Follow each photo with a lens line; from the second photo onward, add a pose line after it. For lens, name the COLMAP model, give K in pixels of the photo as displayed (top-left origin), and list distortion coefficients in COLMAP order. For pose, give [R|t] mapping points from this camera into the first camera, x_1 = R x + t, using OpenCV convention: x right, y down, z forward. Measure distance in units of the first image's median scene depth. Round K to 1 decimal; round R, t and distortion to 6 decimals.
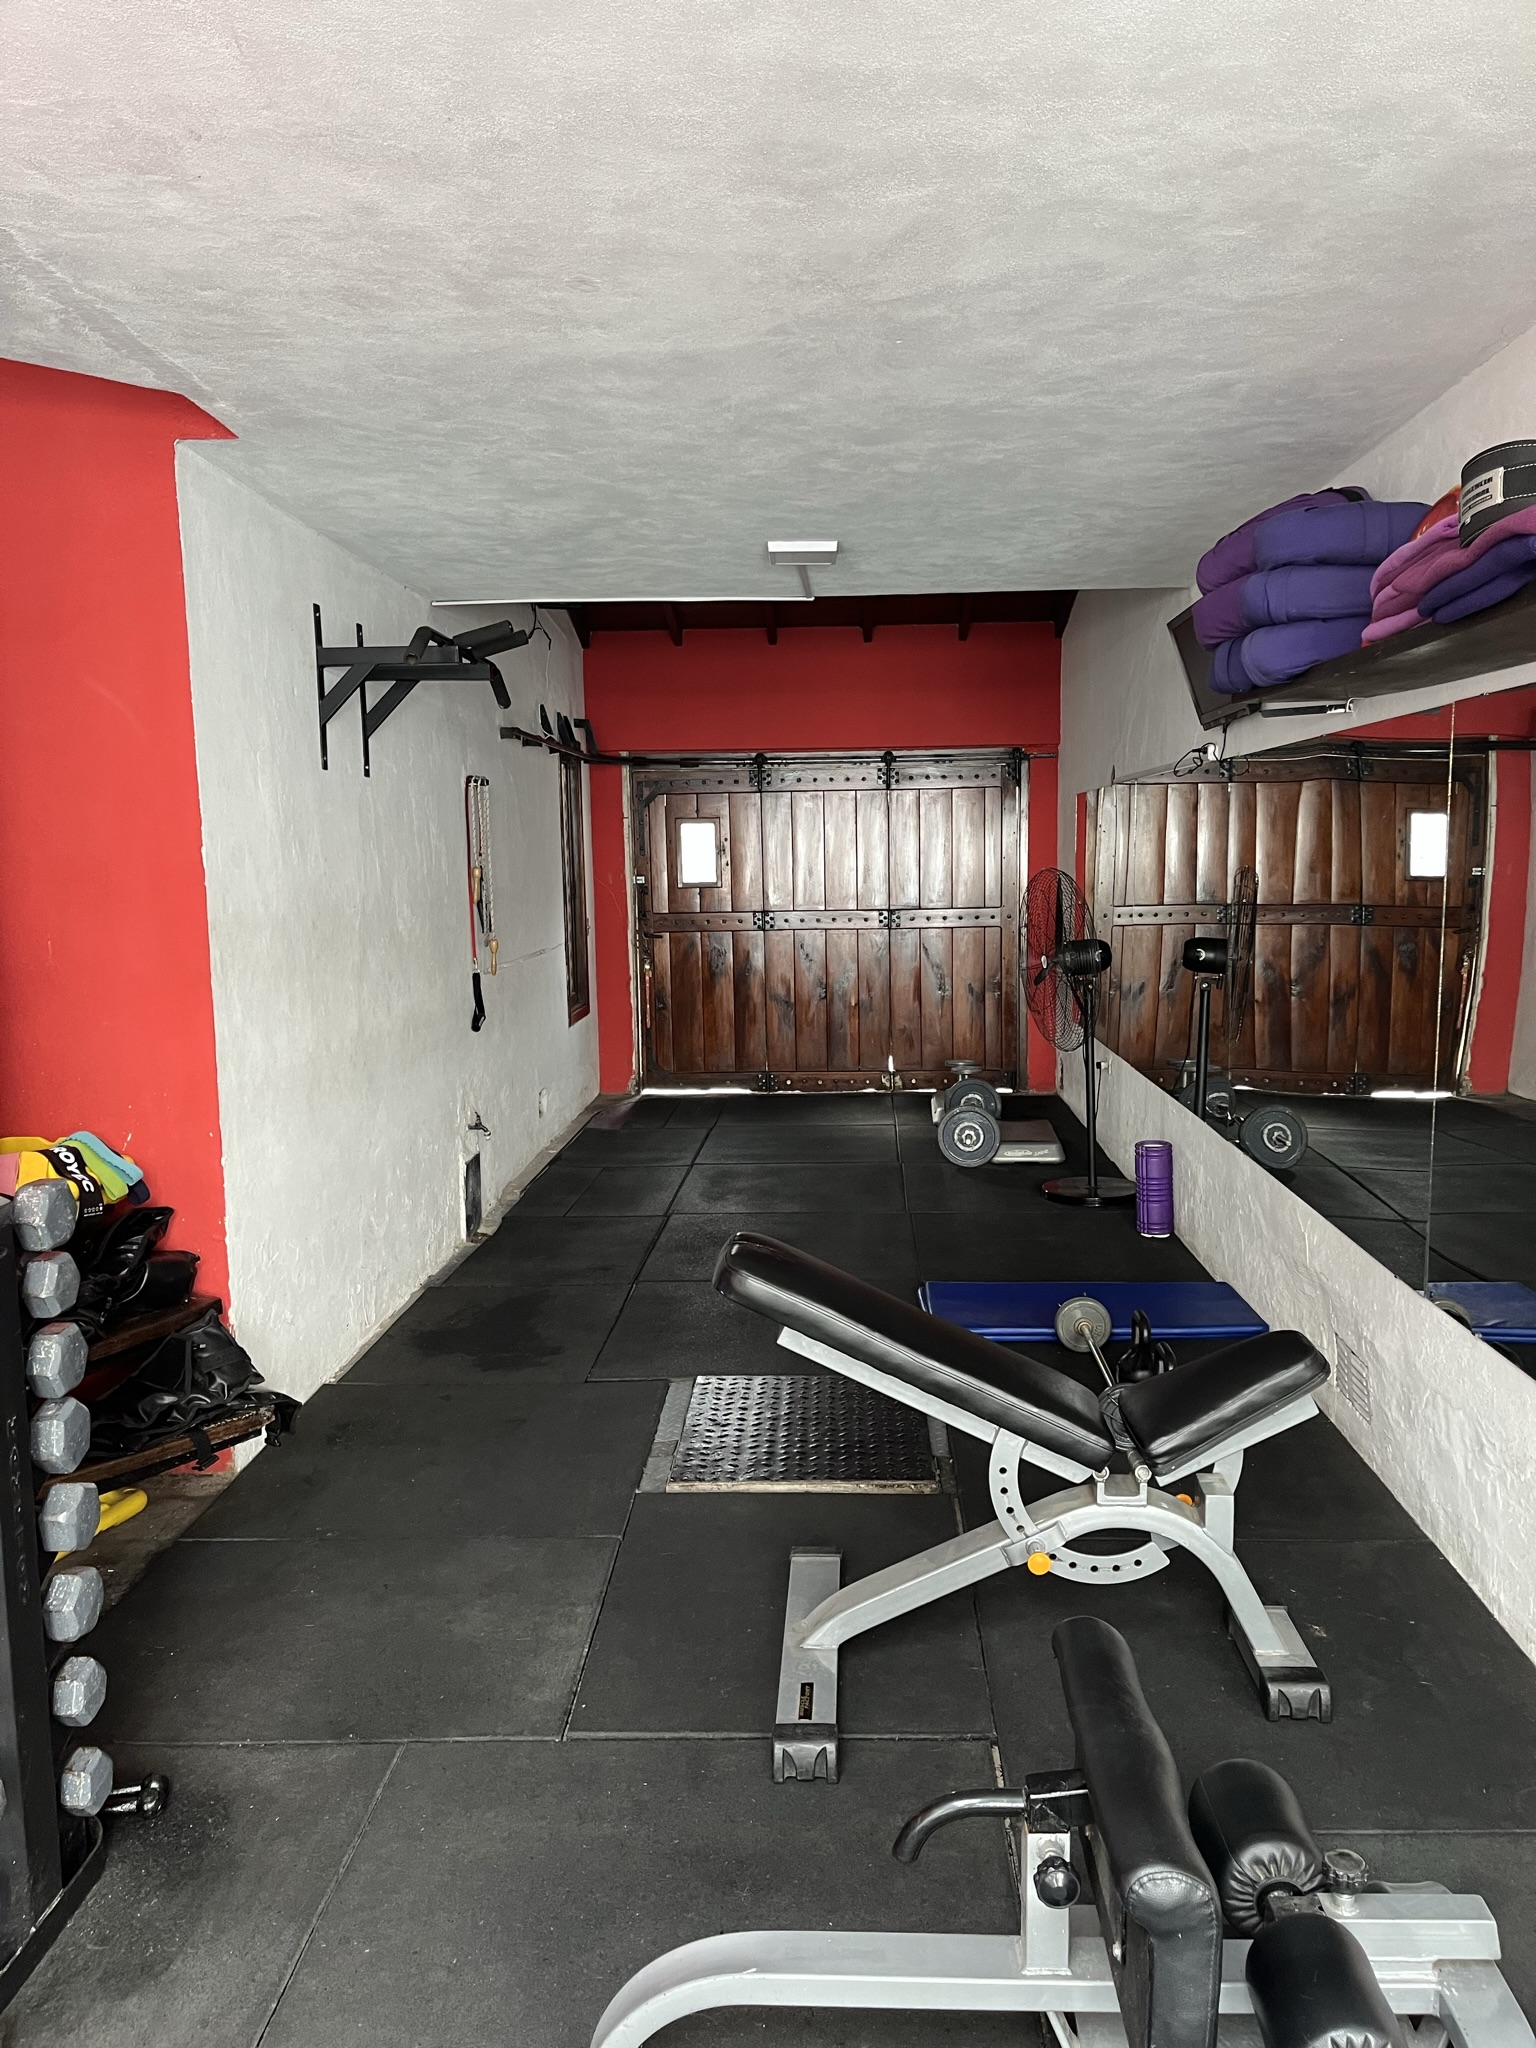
lens RADIAL K [[1552.7, 0, 770.4], [0, 1552.7, 1027.9], [0, 0, 1]] dist [0.077511, -0.093614]
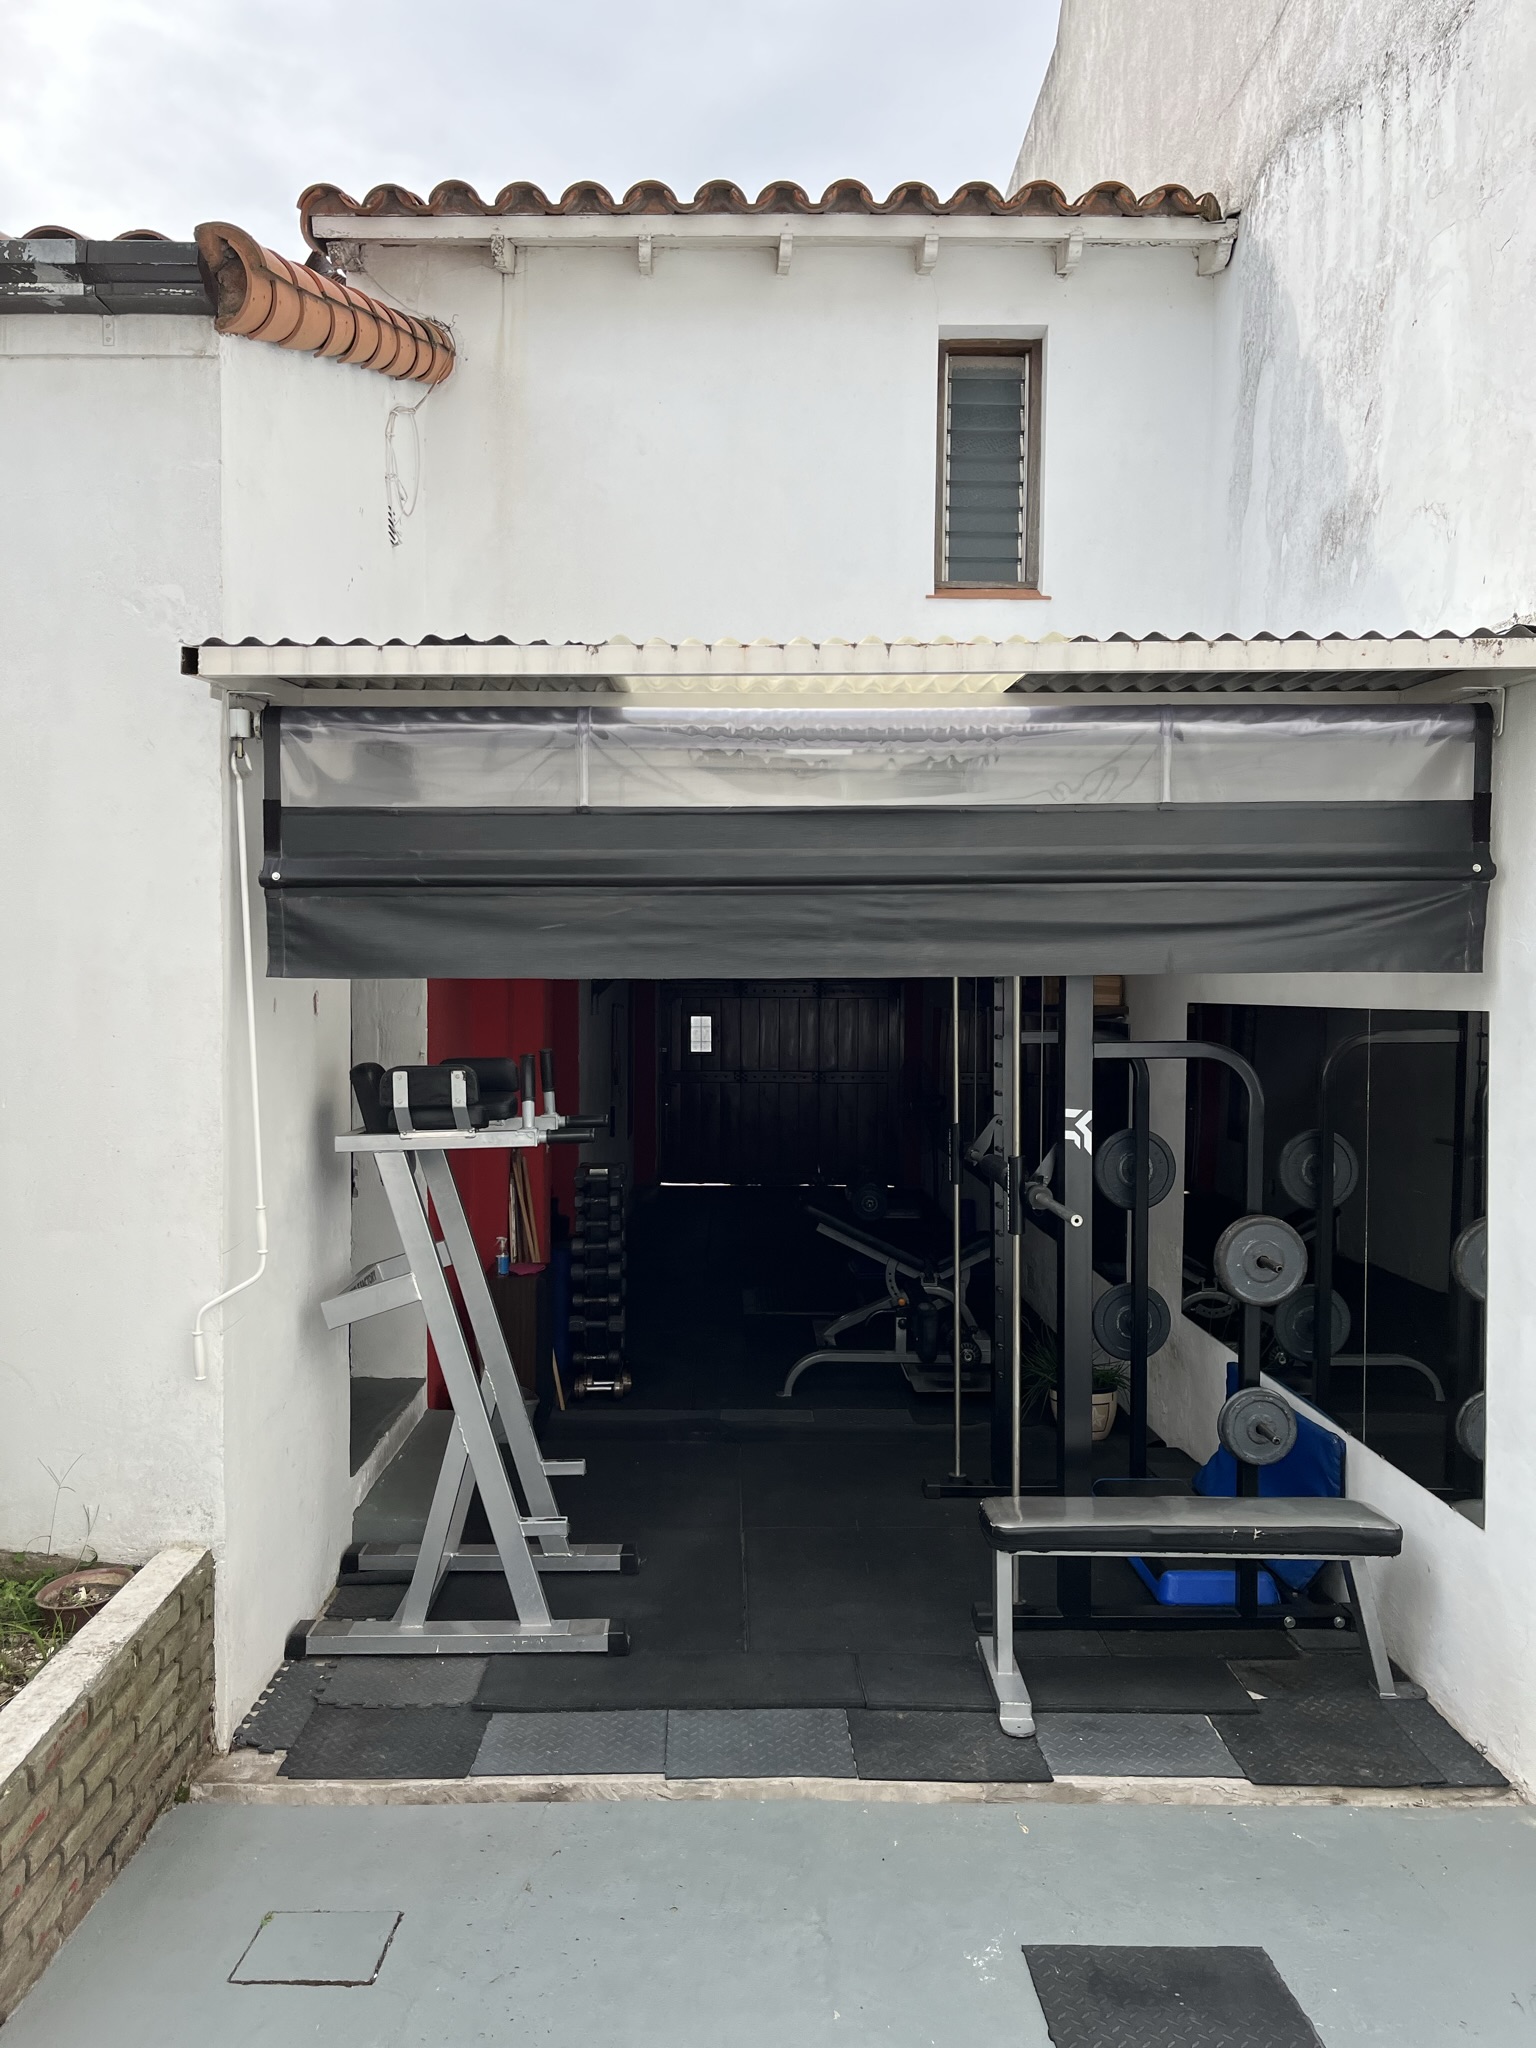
lens RADIAL K [[1552.7, 0, 763.6], [0, 1552.7, 1022.2], [0, 0, 1]] dist [0.077511, -0.093614]
pose [[0.997433, 0.018082, 0.069293, -0.093851], [-0.011506, 0.995492, -0.094141, 0.025651], [-0.070682, 0.093102, 0.993144, -0.604162]]
